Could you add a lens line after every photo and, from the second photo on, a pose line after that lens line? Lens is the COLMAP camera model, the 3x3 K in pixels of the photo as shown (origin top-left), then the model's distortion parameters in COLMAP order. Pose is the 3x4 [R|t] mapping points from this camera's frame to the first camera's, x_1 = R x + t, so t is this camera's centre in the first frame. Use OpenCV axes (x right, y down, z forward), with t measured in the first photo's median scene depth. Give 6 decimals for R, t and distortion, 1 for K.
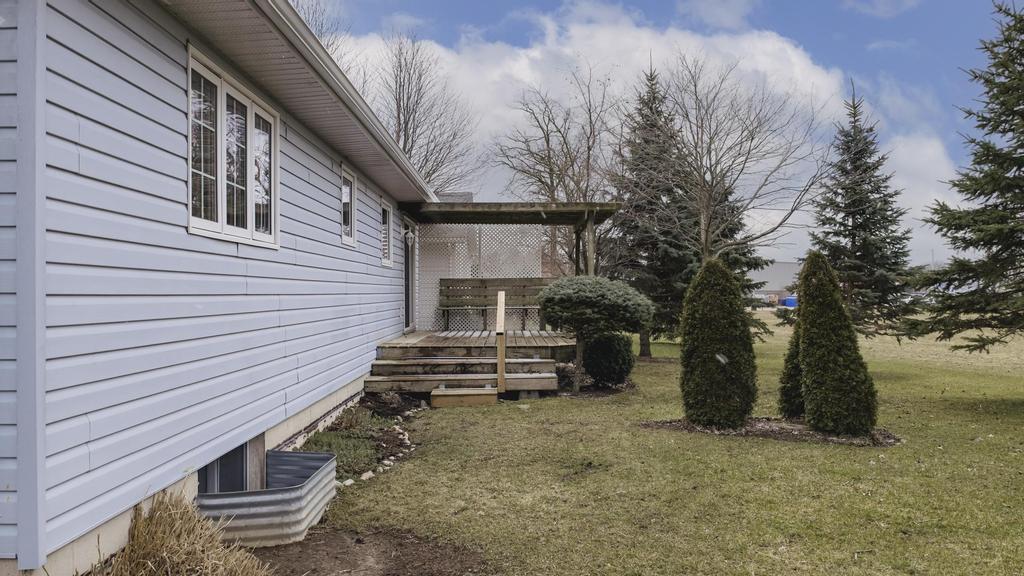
lens RADIAL K [[857.5, 0, 512.0], [0, 857.5, 288.0], [0, 0, 1]] dist [-0.001673, 0.002912]
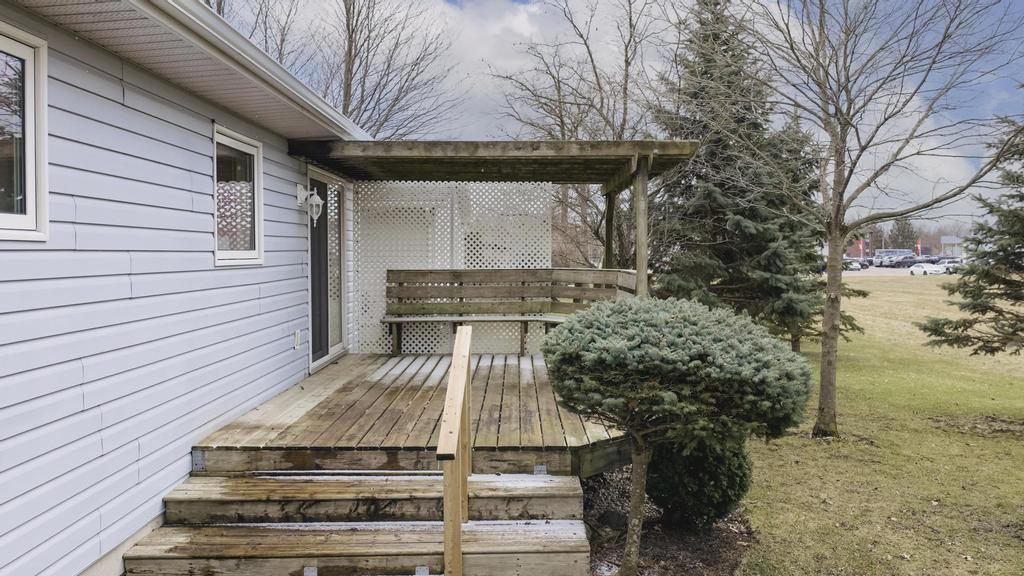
lens RADIAL K [[857.5, 0, 512.0], [0, 857.5, 288.0], [0, 0, 1]] dist [-0.001673, 0.002912]
pose [[0.999941, 0.002790, -0.010480, 0.016046], [-0.002308, 0.998950, 0.045762, -0.033616], [0.010596, -0.045735, 0.998897, 0.484121]]
